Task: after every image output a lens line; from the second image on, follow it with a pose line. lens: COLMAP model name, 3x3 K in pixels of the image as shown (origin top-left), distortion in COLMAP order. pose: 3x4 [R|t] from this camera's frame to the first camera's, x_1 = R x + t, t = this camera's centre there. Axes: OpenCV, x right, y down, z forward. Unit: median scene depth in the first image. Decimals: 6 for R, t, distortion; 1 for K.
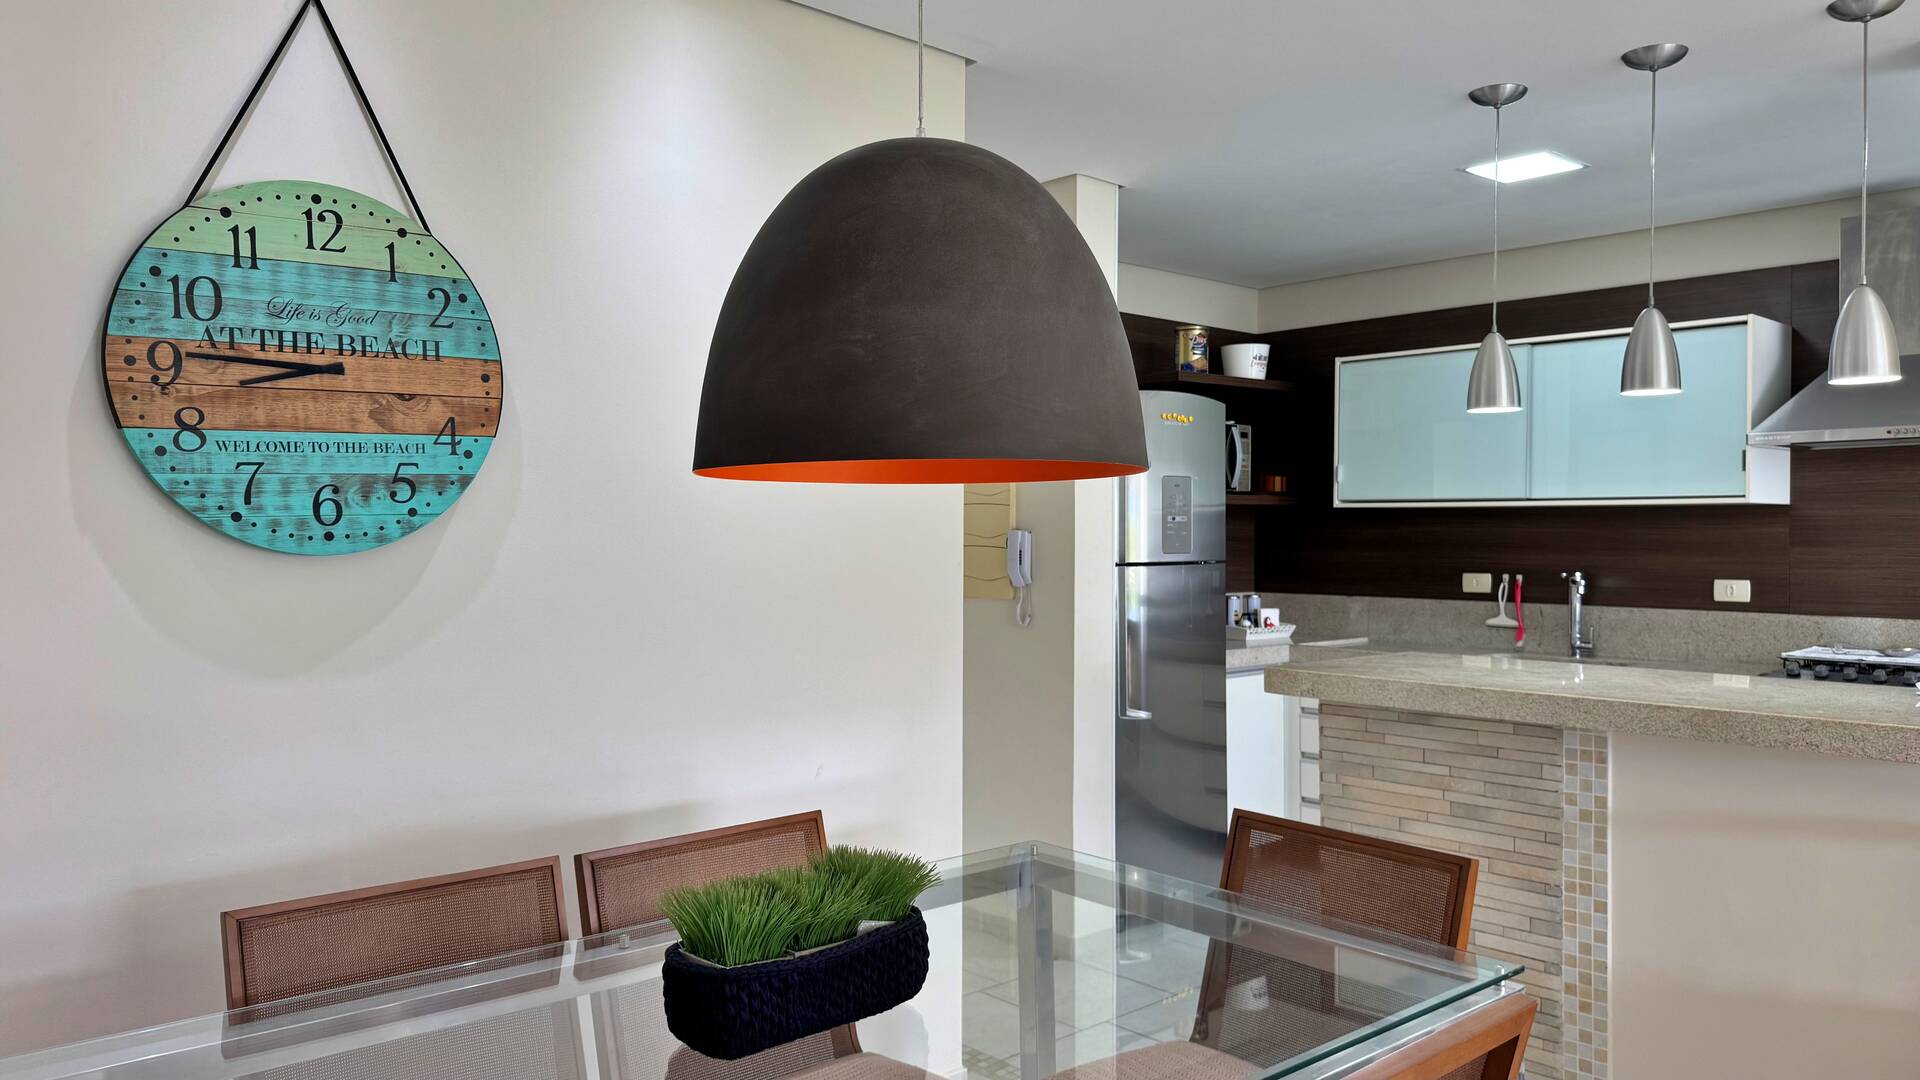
lens RADIAL K [[1363.6, 0, 959.3], [0, 1363.6, 547.0], [0, 0, 1]] dist [0.013338, -0.019174]
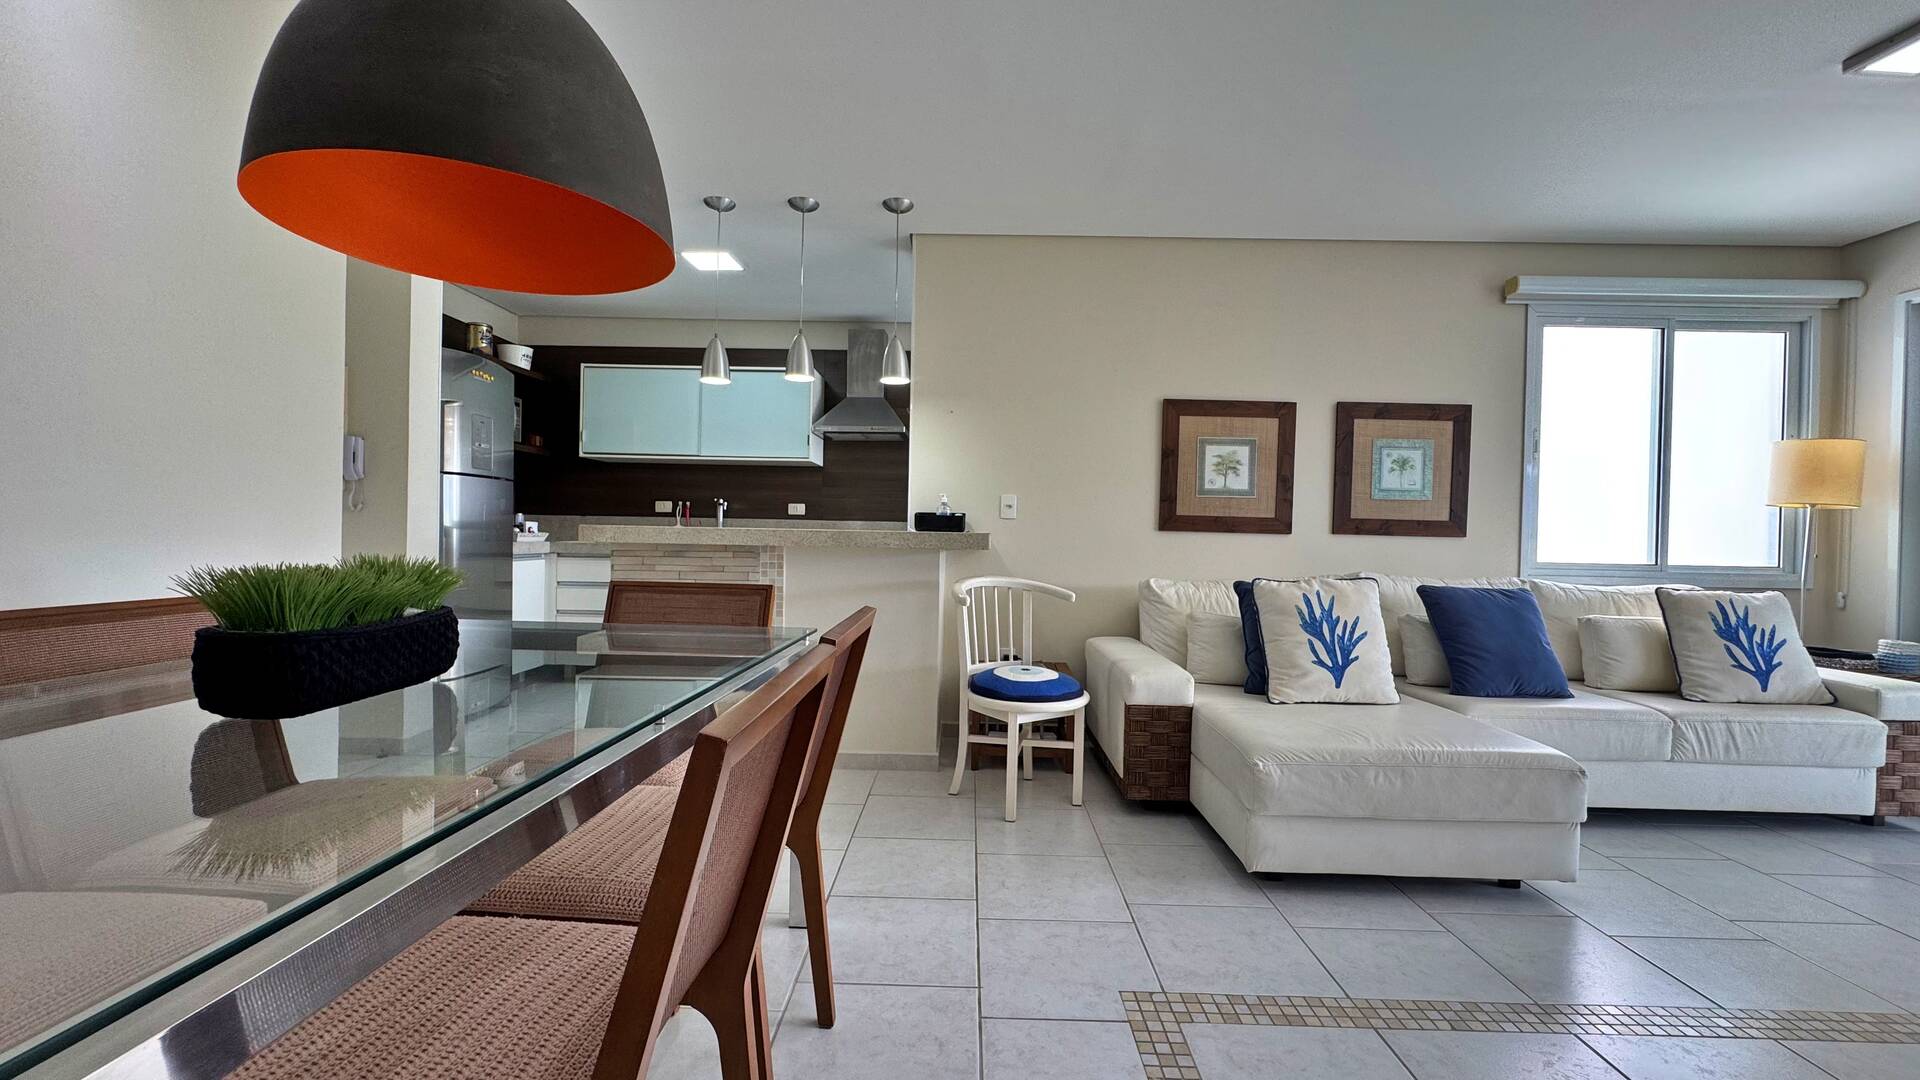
lens RADIAL K [[764.4, 0, 959.0], [0, 764.4, 539.5], [0, 0, 1]] dist [-0.003886, 0.000980]
pose [[0.686316, 0.007163, 0.727268, -0.096097], [-0.009089, 0.999958, -0.001272, 0.089452], [-0.727247, -0.005737, 0.686352, 0.076756]]
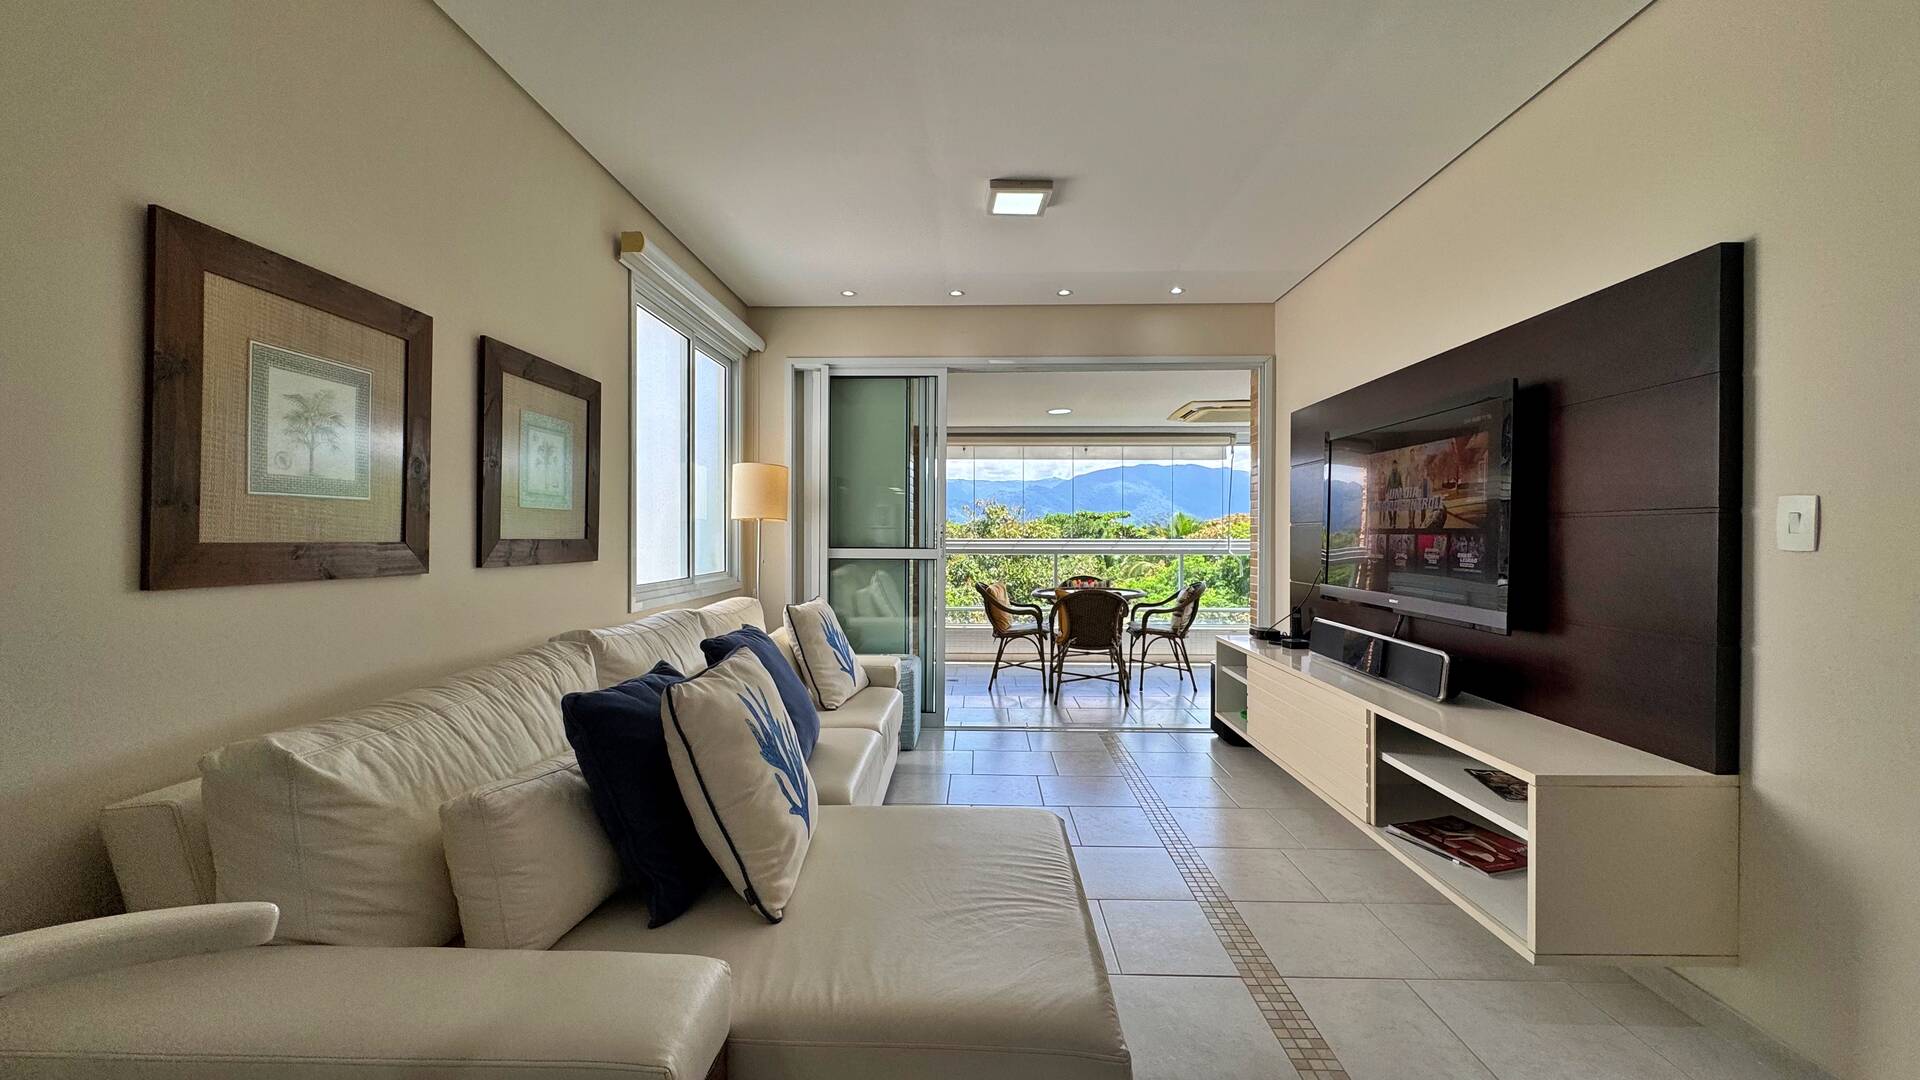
lens RADIAL K [[764.4, 0, 959.3], [0, 764.4, 540.1], [0, 0, 1]] dist [-0.003886, 0.000980]
pose [[-0.717182, -0.009048, 0.696827, 0.284815], [0.006323, 0.999790, 0.019489, 0.050478], [-0.696857, 0.018384, -0.716974, 0.527425]]
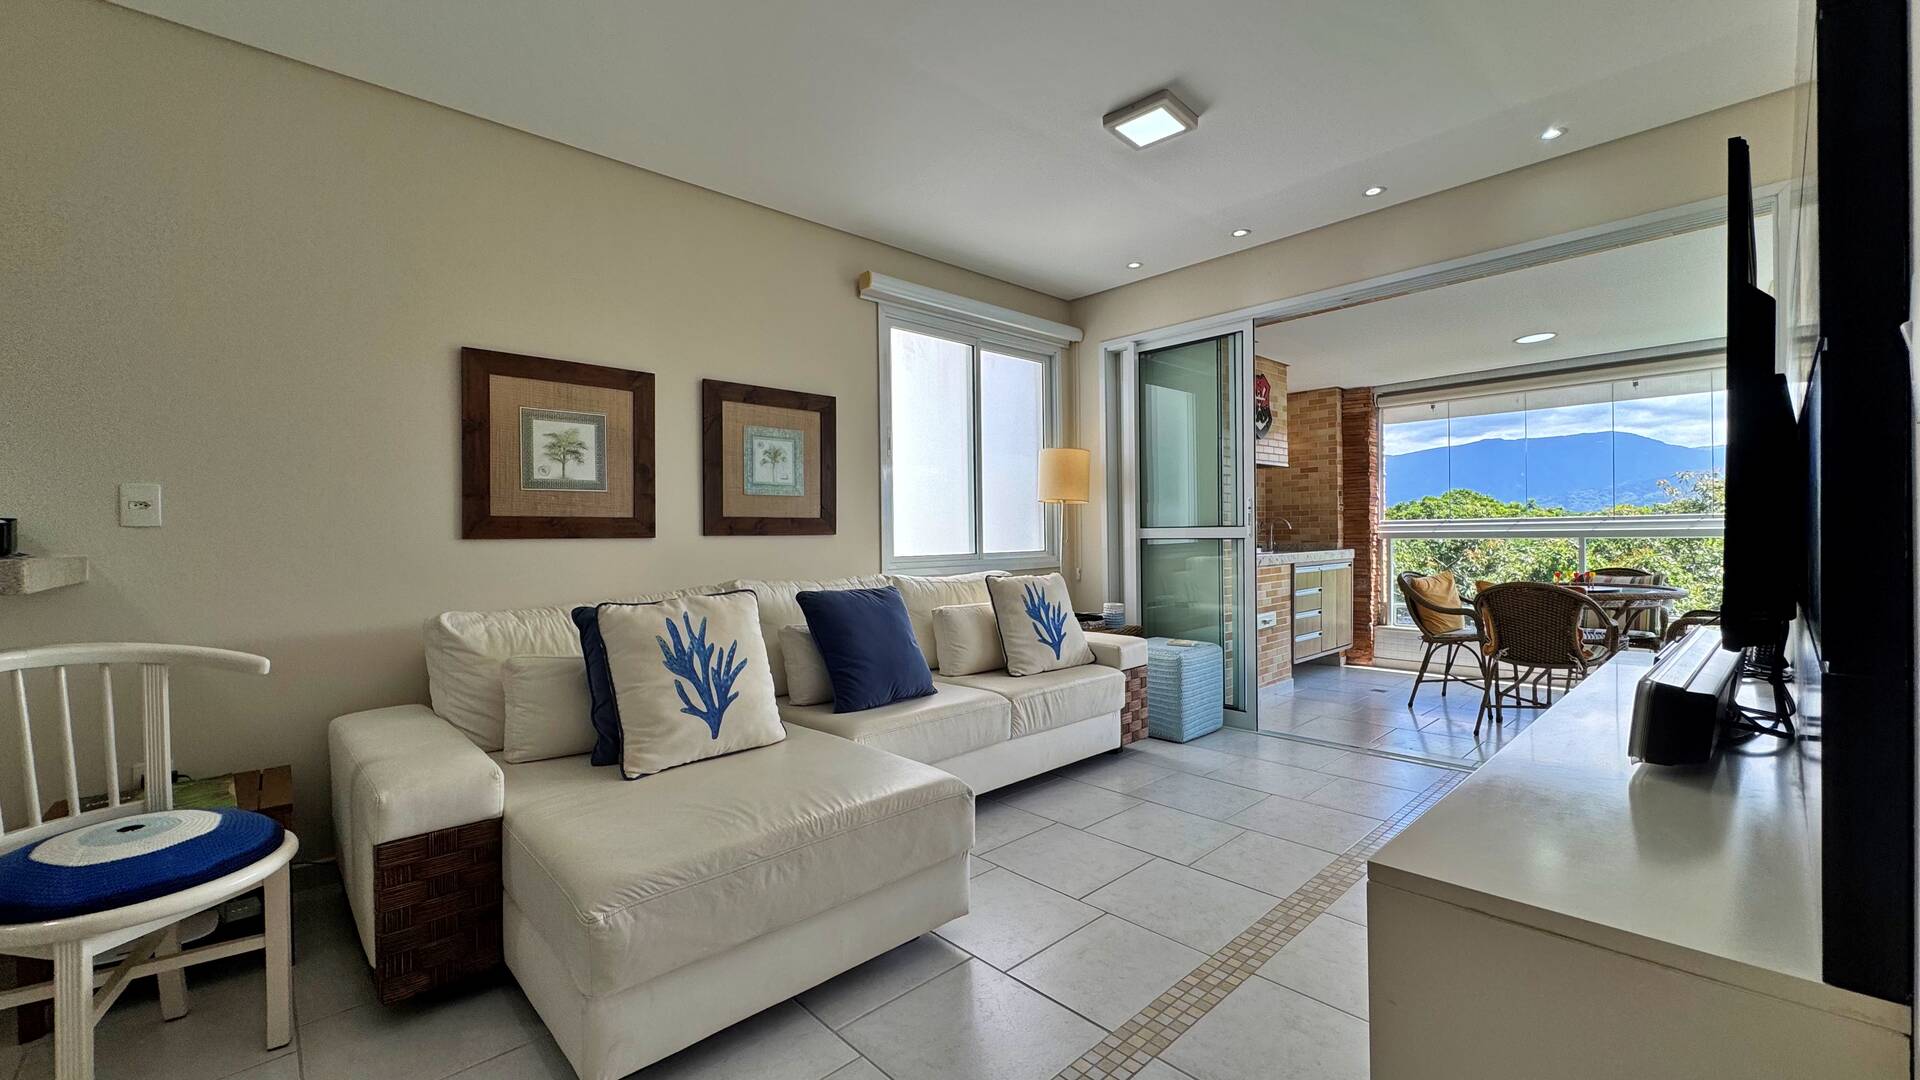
lens RADIAL K [[764.4, 0, 957.8], [0, 764.4, 540.4], [0, 0, 1]] dist [-0.003886, 0.000980]
pose [[-0.011509, -0.009327, 0.999890, 0.105814], [0.029076, 0.999531, 0.009658, 0.082299], [-0.999511, 0.029184, -0.011233, 0.132737]]
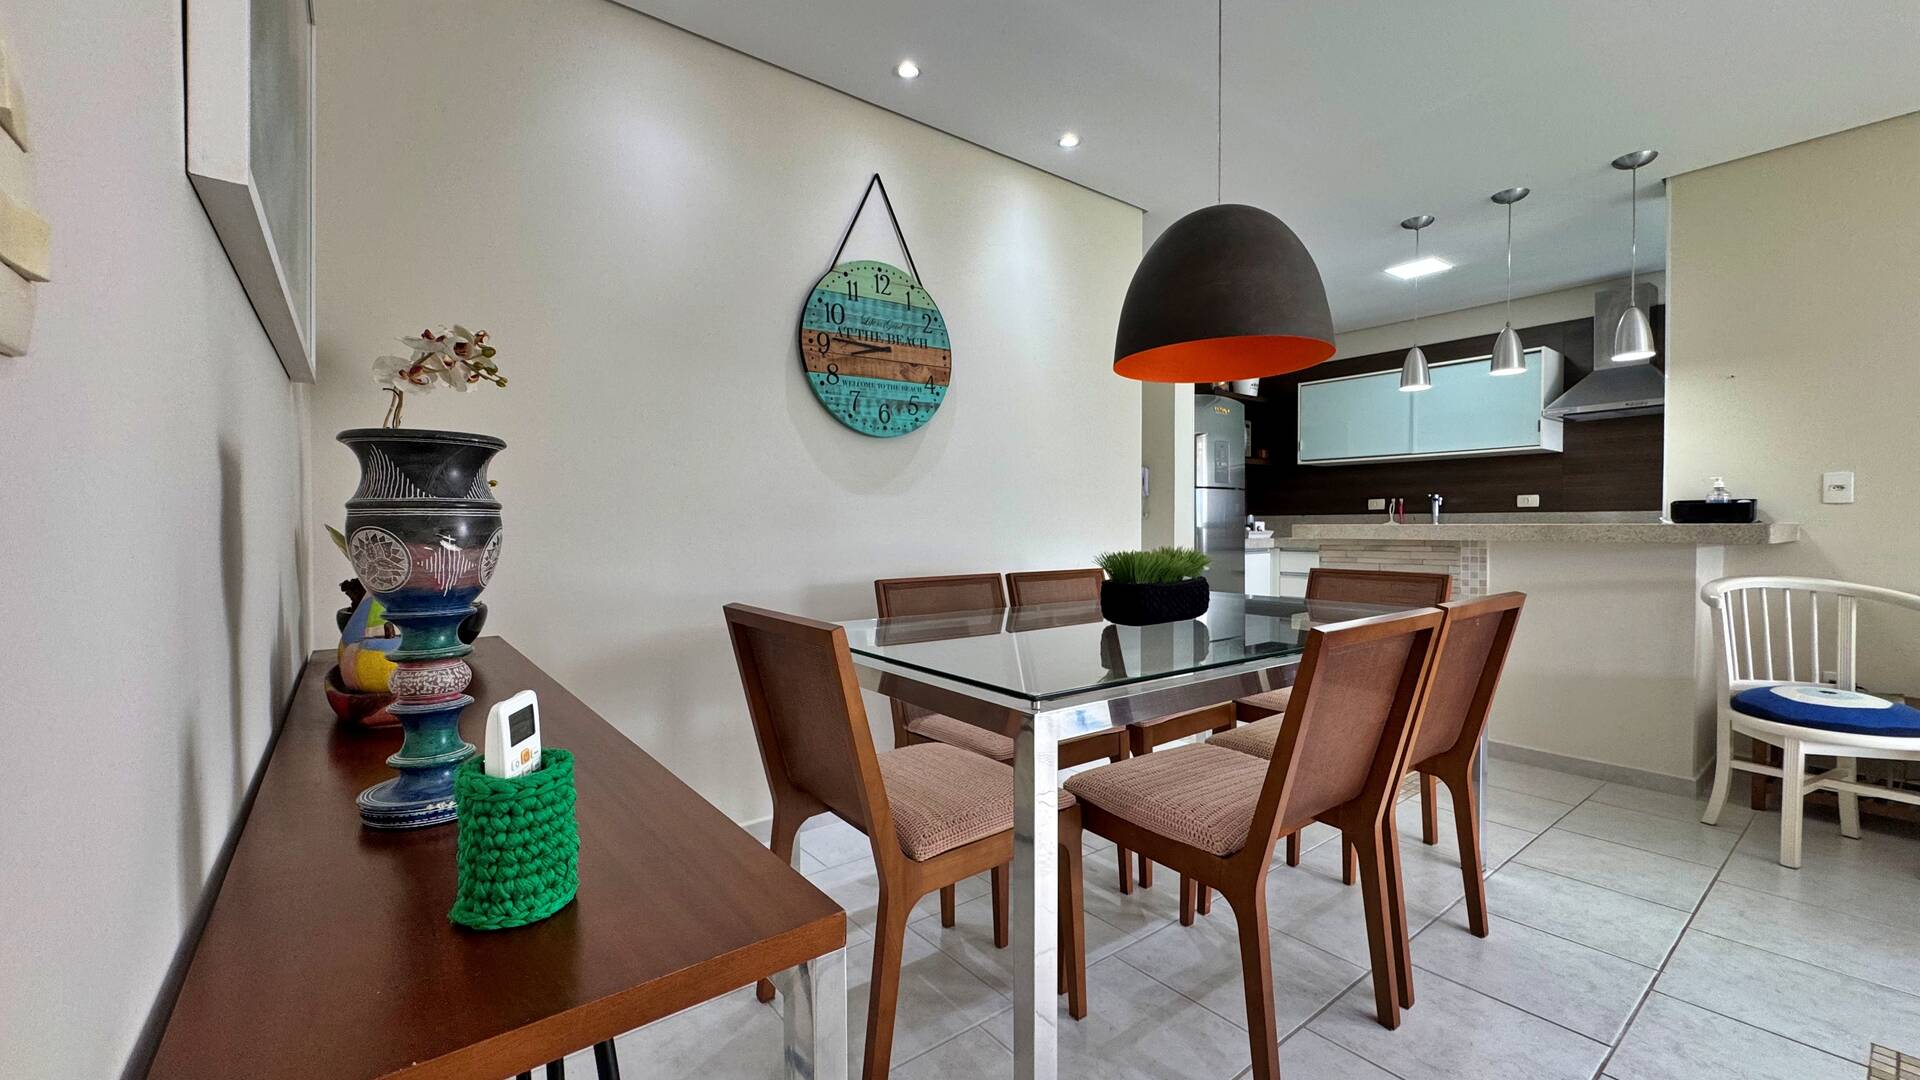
lens RADIAL K [[764.4, 0, 958.8], [0, 764.4, 540.7], [0, 0, 1]] dist [-0.003886, 0.000980]
pose [[0.996918, -0.003384, -0.078374, -0.140495], [0.004030, 0.999959, 0.008087, 0.088073], [0.078344, -0.008377, 0.996891, -0.100896]]
